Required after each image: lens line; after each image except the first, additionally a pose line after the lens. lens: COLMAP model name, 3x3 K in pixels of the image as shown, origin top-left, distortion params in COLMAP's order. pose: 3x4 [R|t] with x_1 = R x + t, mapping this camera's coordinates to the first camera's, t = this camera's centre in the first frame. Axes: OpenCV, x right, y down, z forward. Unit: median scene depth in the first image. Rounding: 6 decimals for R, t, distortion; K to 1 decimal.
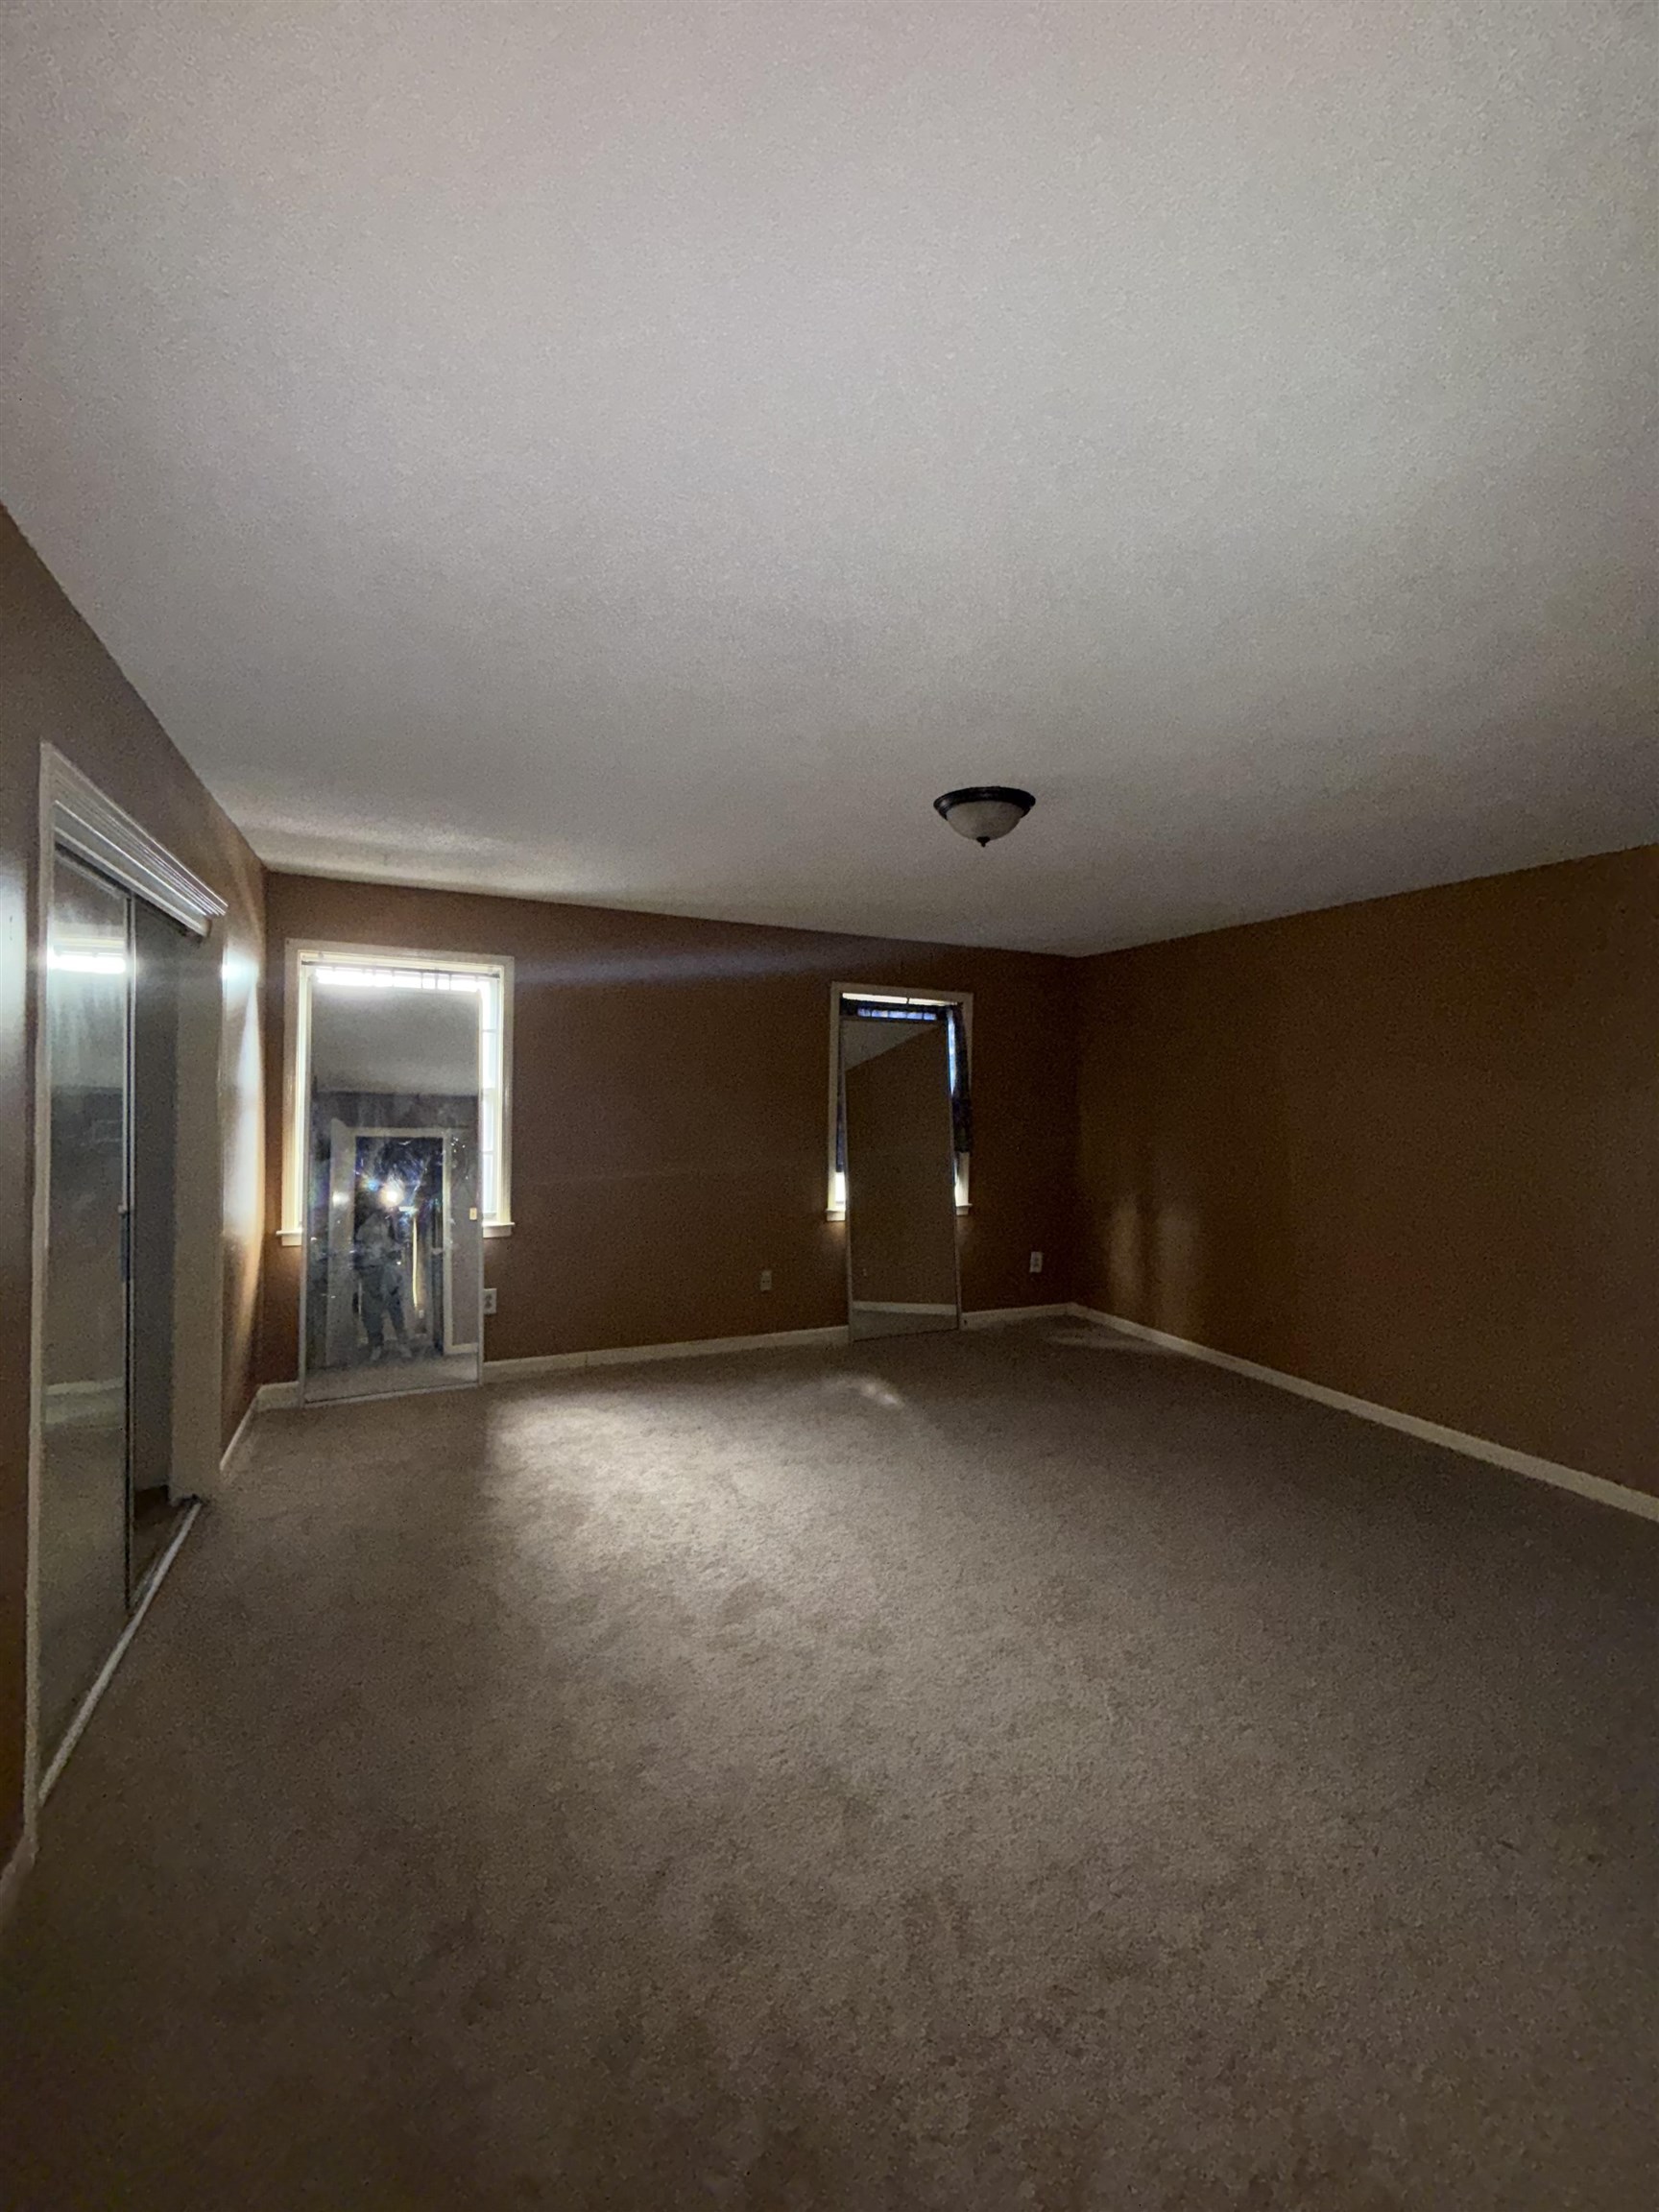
lens RADIAL K [[882.9, 0, 835.9], [0, 882.9, 1107.6], [0, 0, 1]] dist [-0.000715, -0.000074]
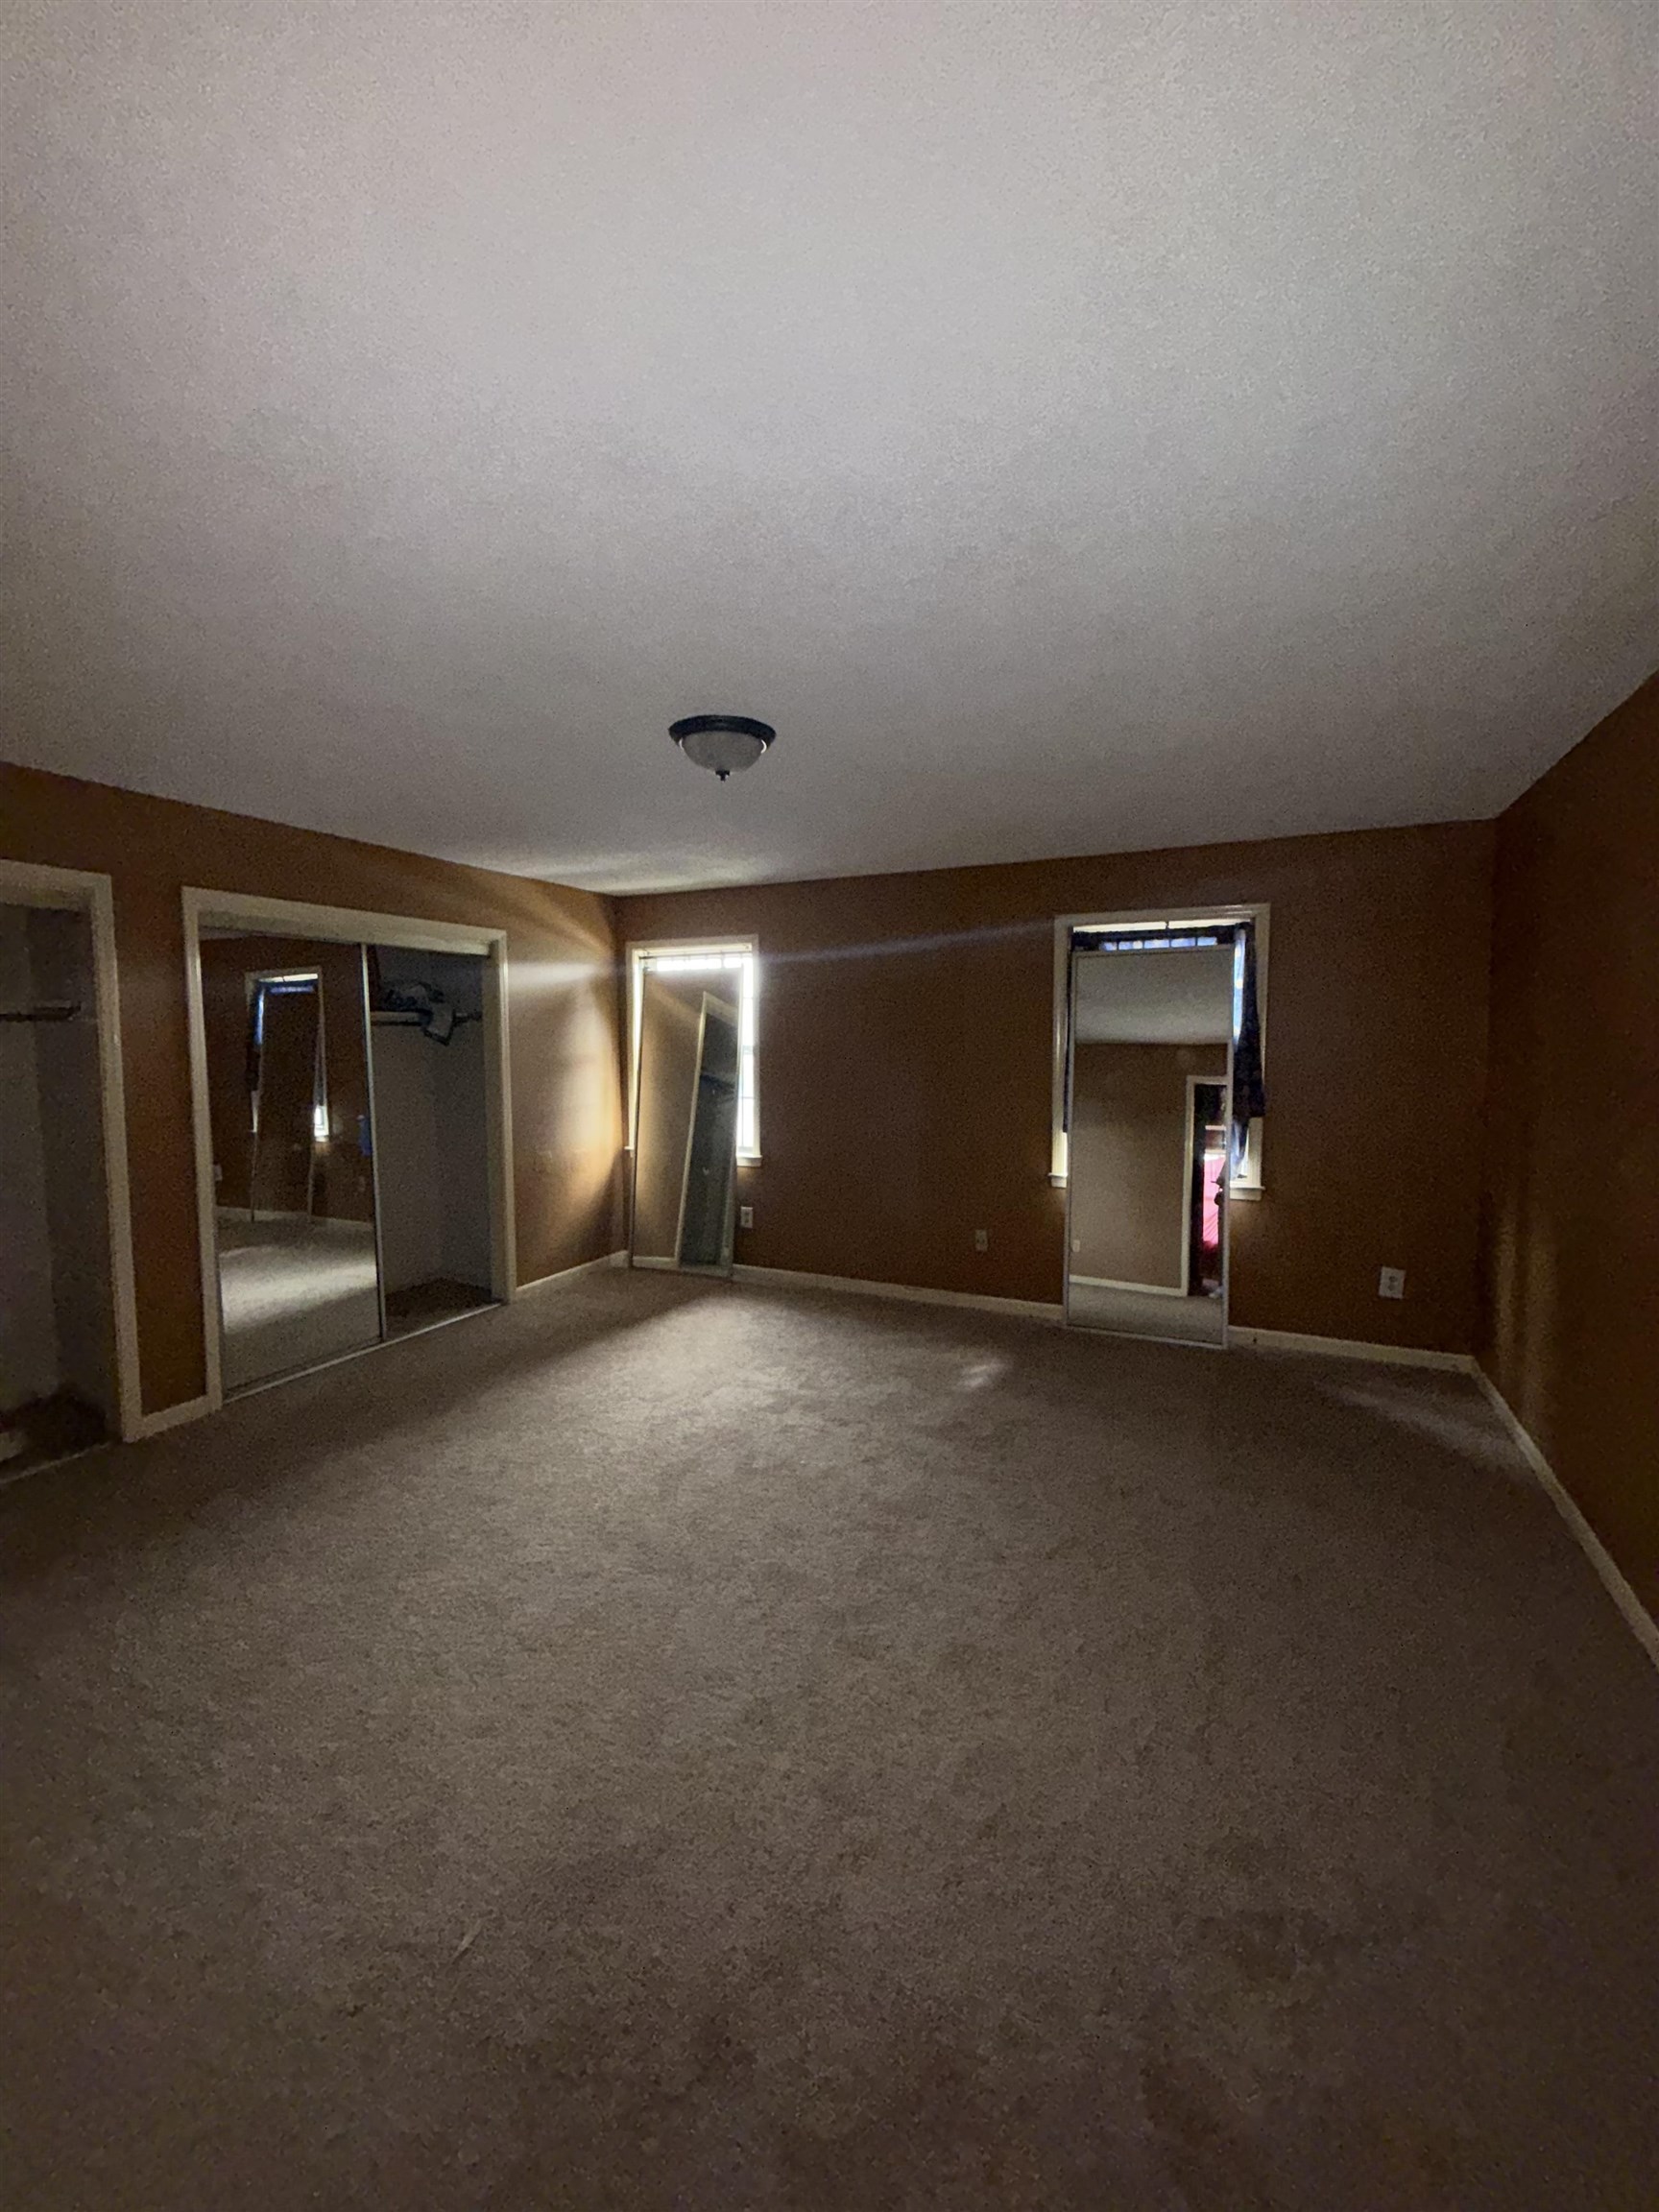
lens RADIAL K [[902.6, 0, 823.9], [0, 902.6, 1095.4], [0, 0, 1]] dist [-0.000203, -0.000017]
pose [[0.630733, 0.025116, -0.775594, 0.632910], [0.003831, 0.999363, 0.035478, 0.003916], [0.775991, -0.025349, 0.630235, 0.285942]]
